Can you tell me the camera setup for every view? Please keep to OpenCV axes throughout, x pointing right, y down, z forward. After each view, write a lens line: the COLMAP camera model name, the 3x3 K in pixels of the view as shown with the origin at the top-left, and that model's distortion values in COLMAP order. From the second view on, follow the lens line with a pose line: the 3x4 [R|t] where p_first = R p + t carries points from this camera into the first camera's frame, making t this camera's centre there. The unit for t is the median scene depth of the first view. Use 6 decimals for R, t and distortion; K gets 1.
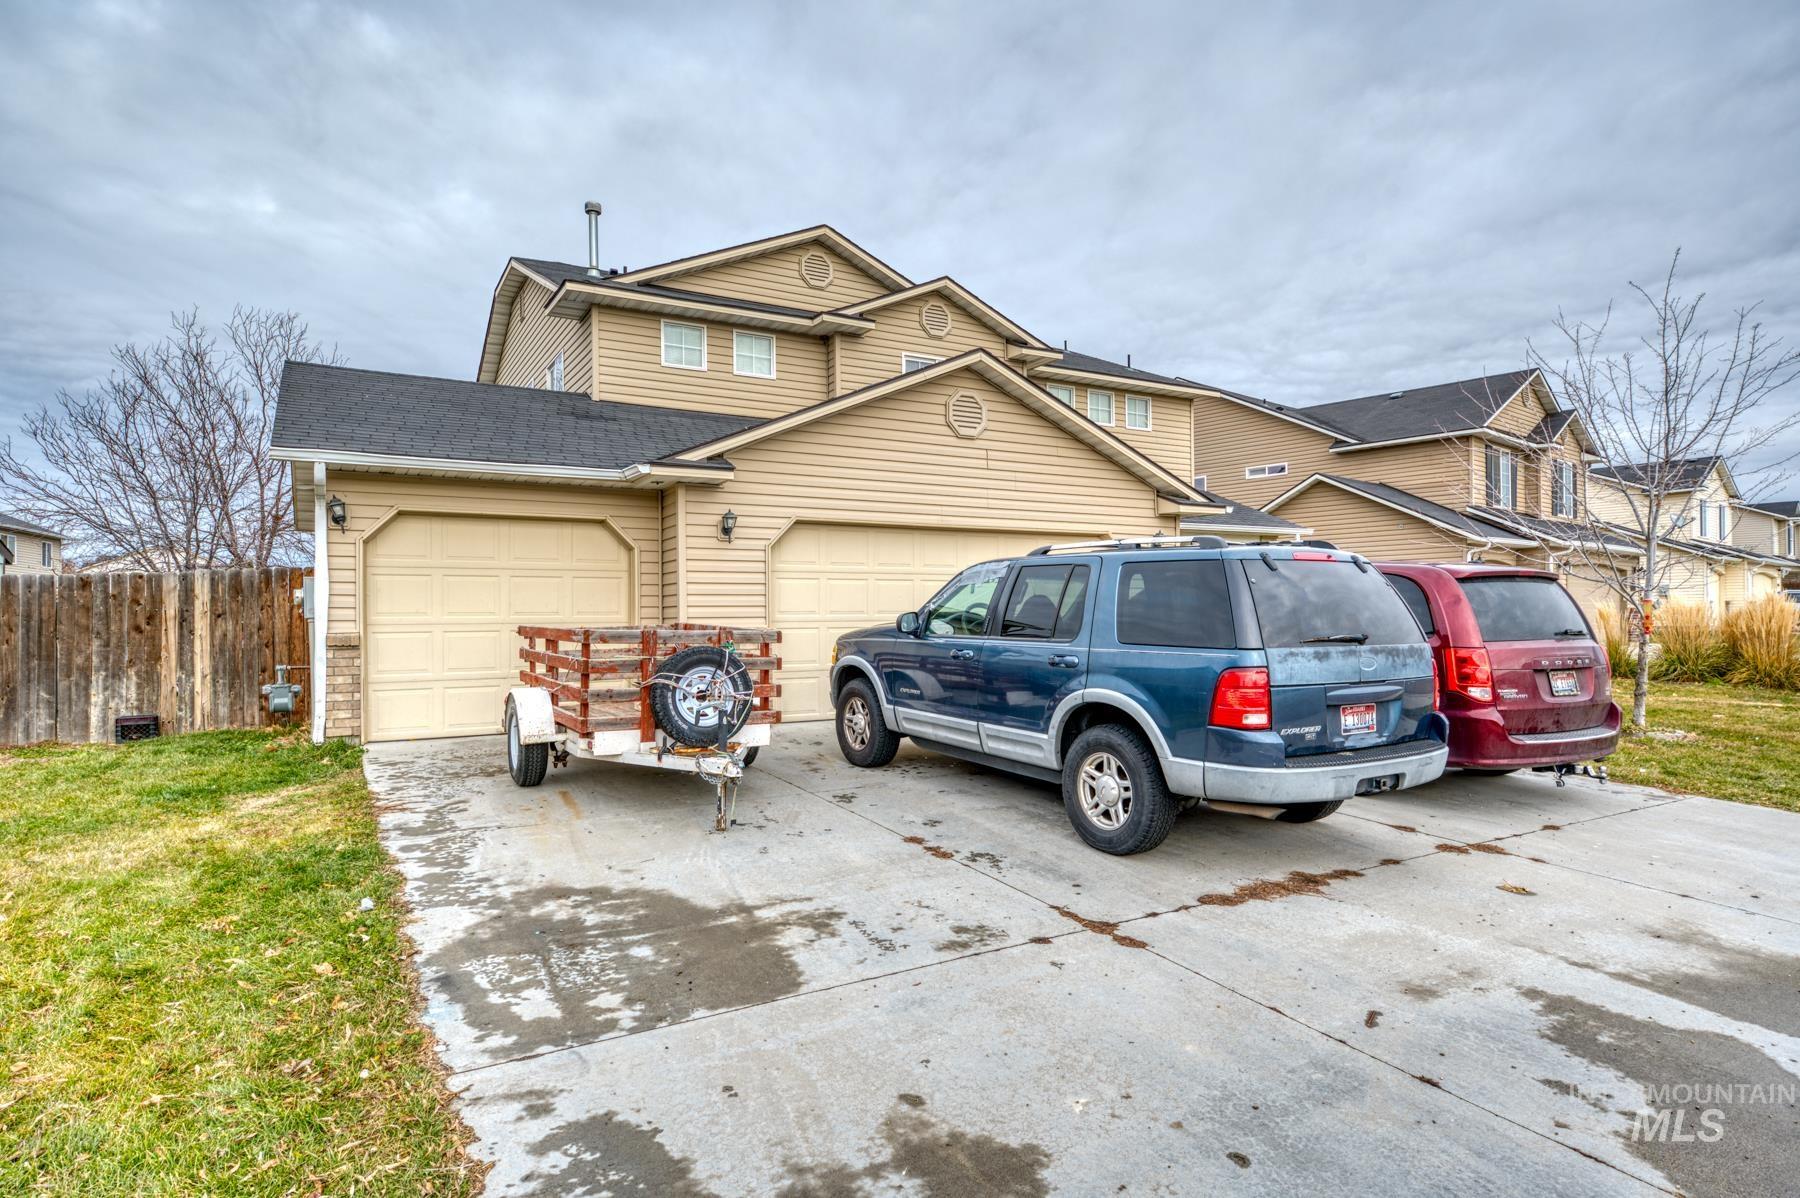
lens RADIAL K [[984.3, 0, 900.0], [0, 984.3, 599.0], [0, 0, 1]] dist [0.020922, 0.000021]
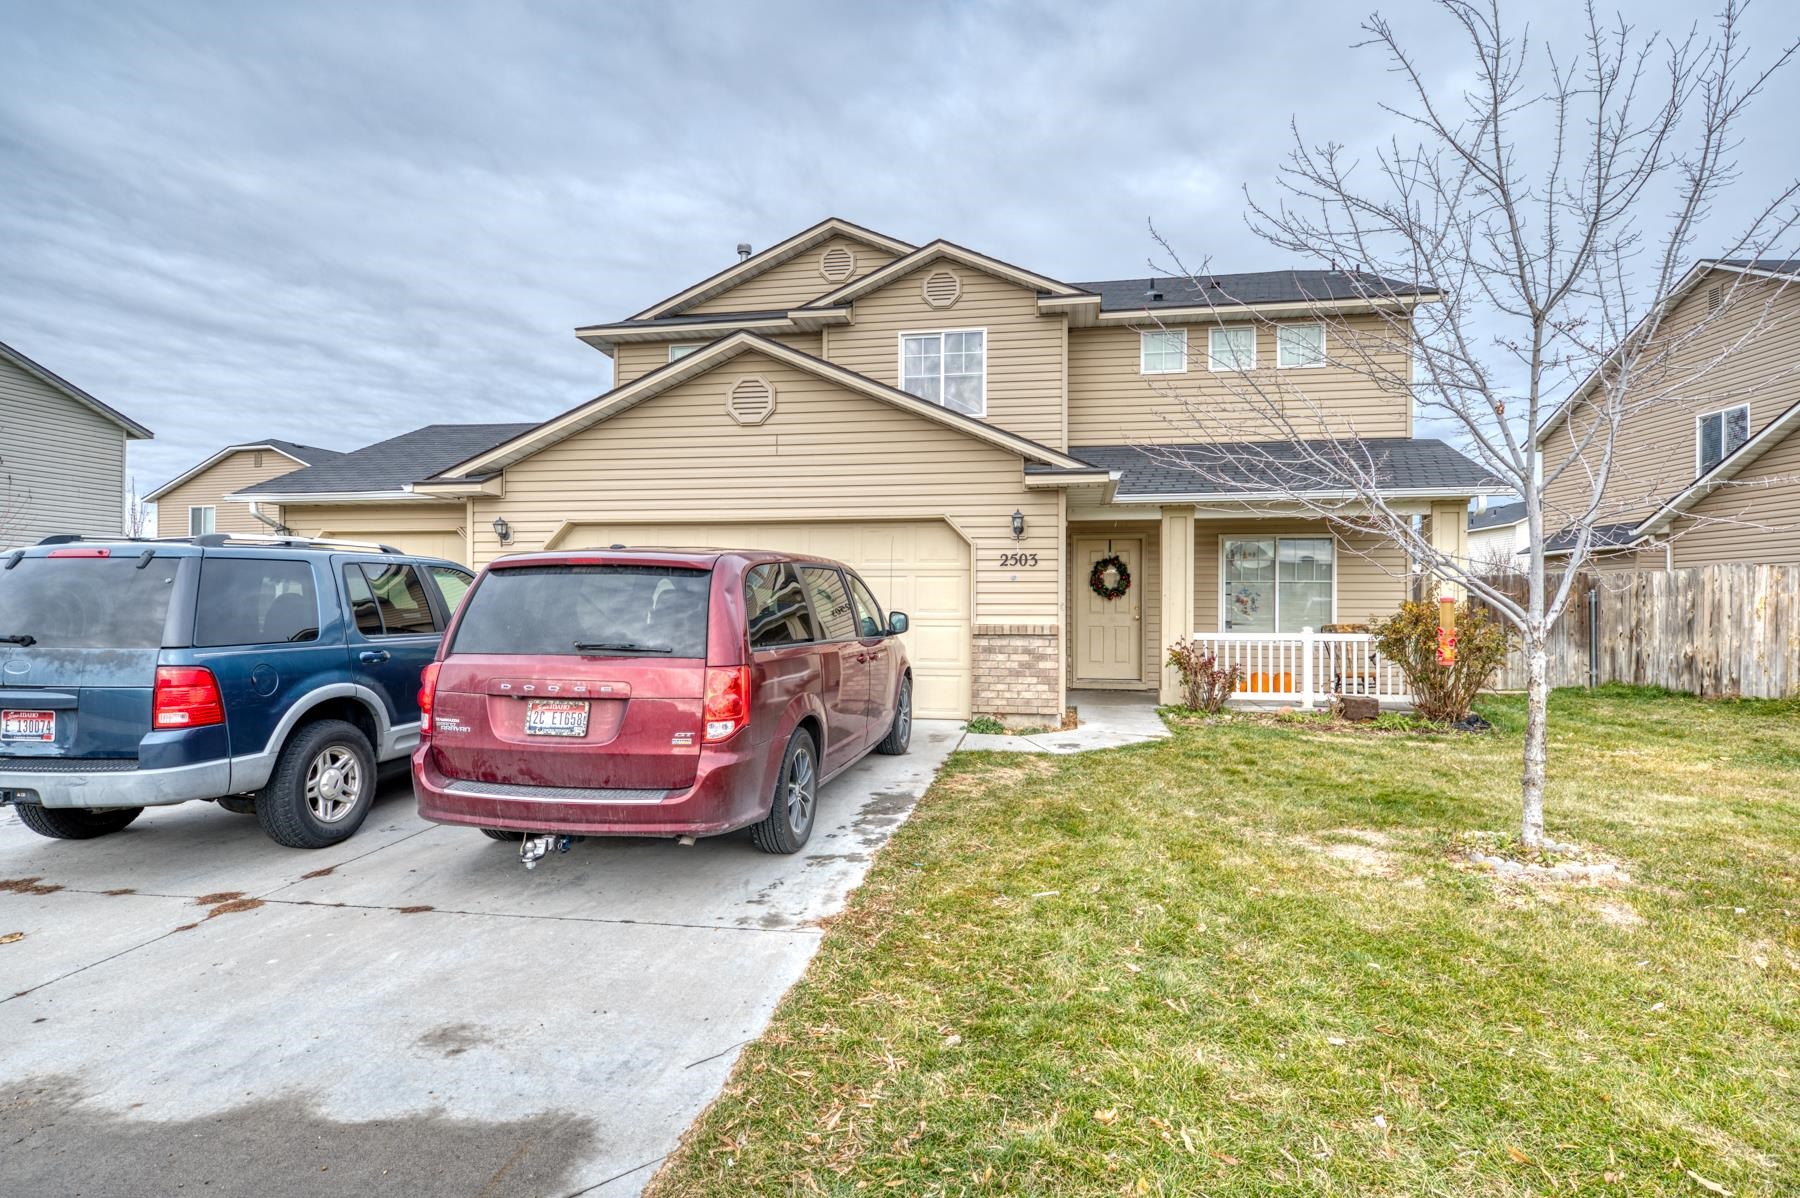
lens RADIAL K [[973.7, 0, 900.0], [0, 973.7, 599.0], [0, 0, 1]] dist [0.002989, 0.000587]
pose [[0.760894, 0.002181, -0.648873, 0.772253], [0.001235, 0.999988, 0.004810, -0.001263], [0.648875, -0.004461, 0.760882, 0.377982]]
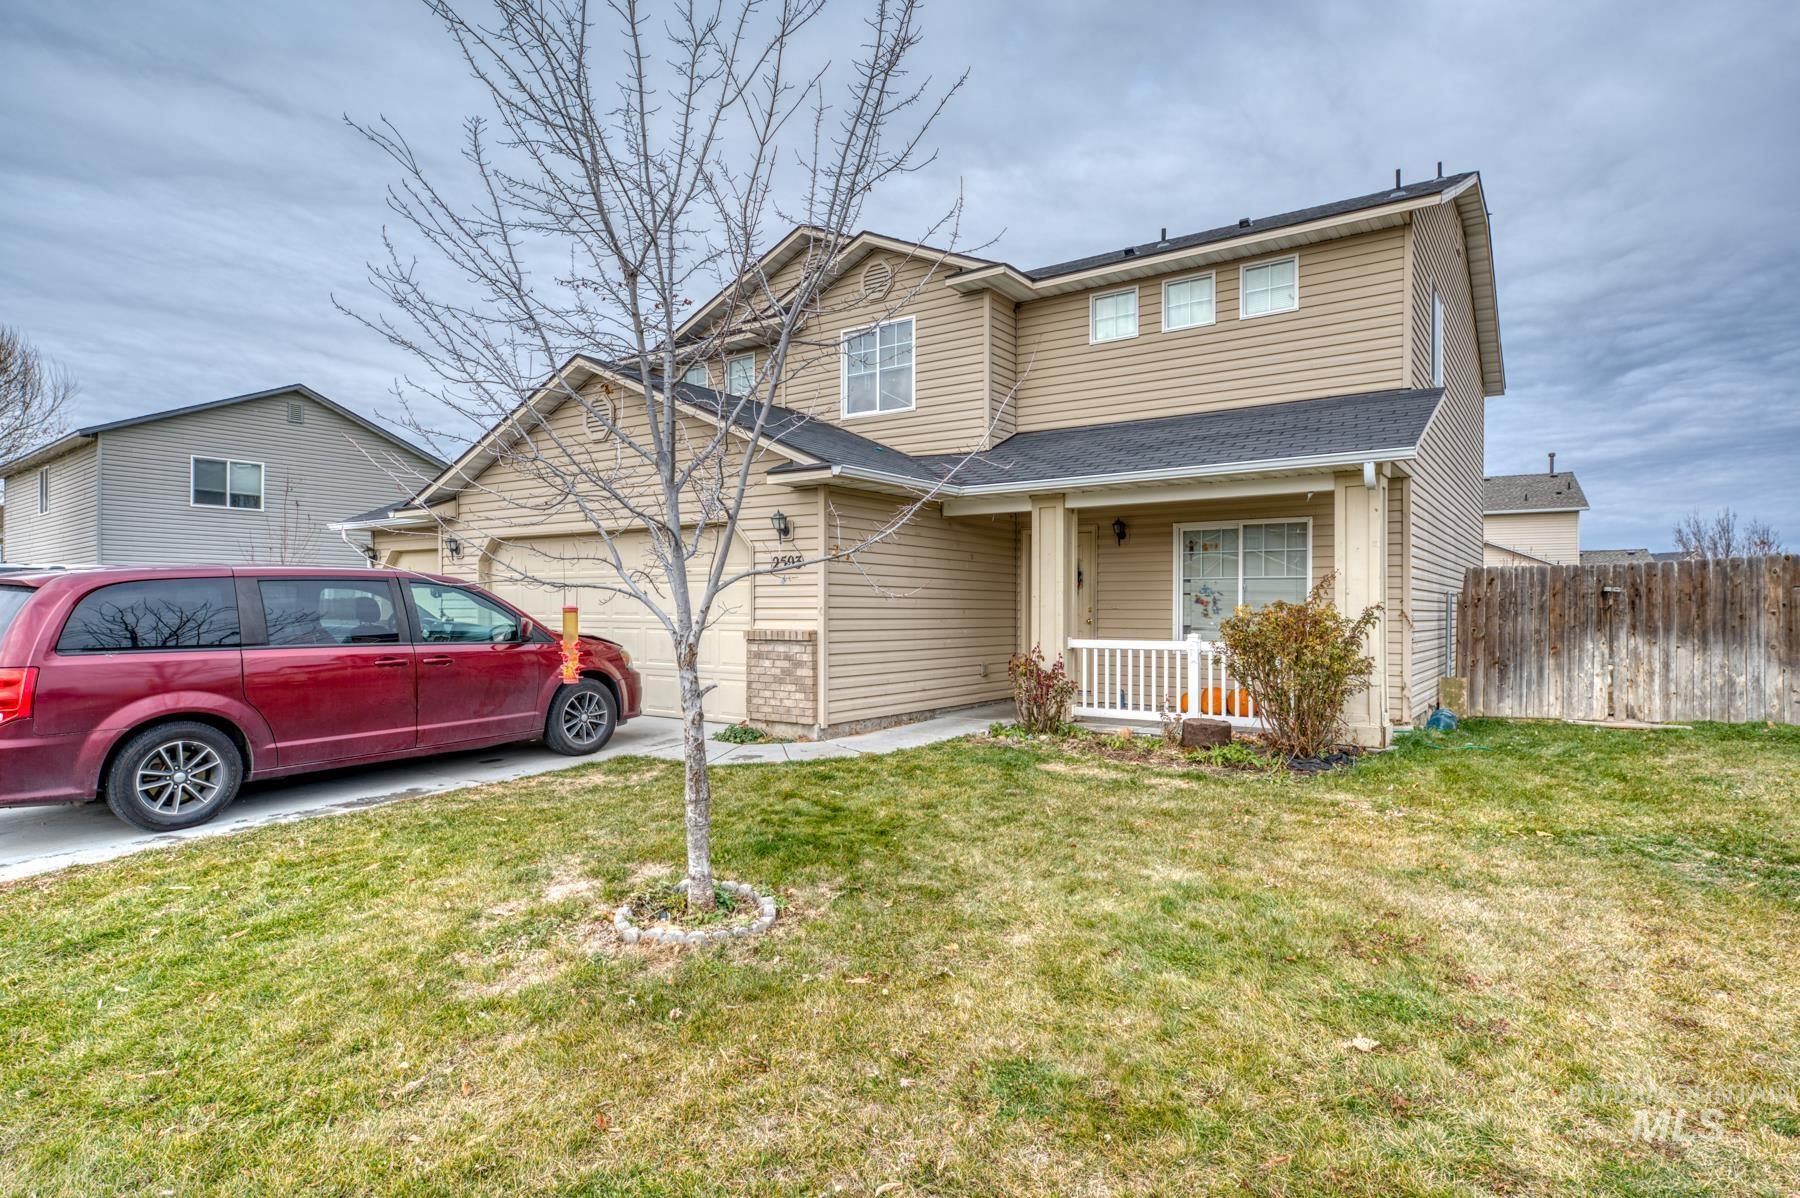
lens RADIAL K [[973.7, 0, 900.0], [0, 973.7, 599.0], [0, 0, 1]] dist [0.002989, 0.000587]
pose [[0.413593, -0.001052, -0.910461, 1.095283], [0.011427, 0.999927, 0.004035, -0.002671], [0.910390, -0.012073, 0.413575, 0.857434]]
